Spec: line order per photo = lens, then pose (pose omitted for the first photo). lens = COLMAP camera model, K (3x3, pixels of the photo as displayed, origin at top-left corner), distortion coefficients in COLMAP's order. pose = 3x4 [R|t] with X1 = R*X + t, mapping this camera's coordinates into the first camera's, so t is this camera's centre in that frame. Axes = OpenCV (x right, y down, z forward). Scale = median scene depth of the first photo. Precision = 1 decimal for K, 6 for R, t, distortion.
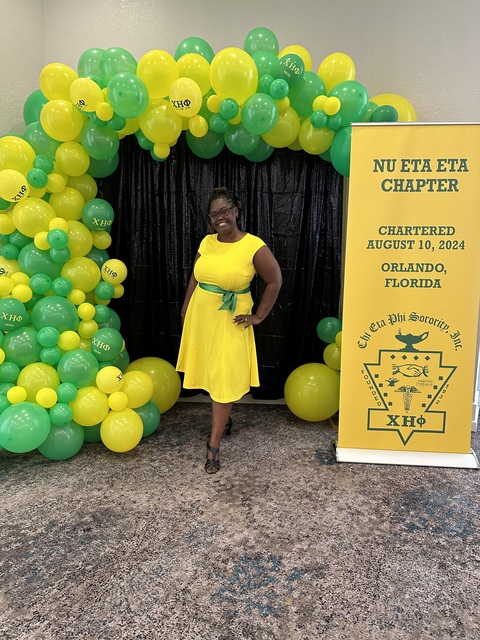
lens RADIAL K [[448.7, 0, 240.0], [0, 448.7, 320.0], [0, 0, 1]] dist [0.028698, -0.044005]
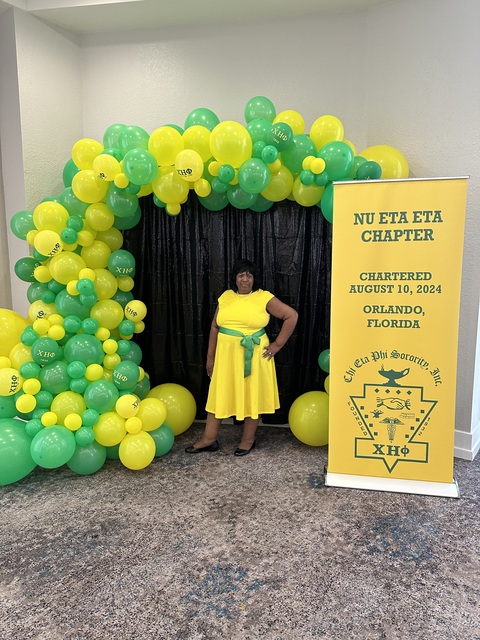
lens RADIAL K [[444.5, 0, 244.0], [0, 444.5, 321.1], [0, 0, 1]] dist [0.049812, -0.073185]
pose [[0.992693, -0.003403, -0.120619, 0.155939], [0.000951, 0.999792, -0.020384, -0.066917], [0.120664, 0.020120, 0.992490, -0.119580]]
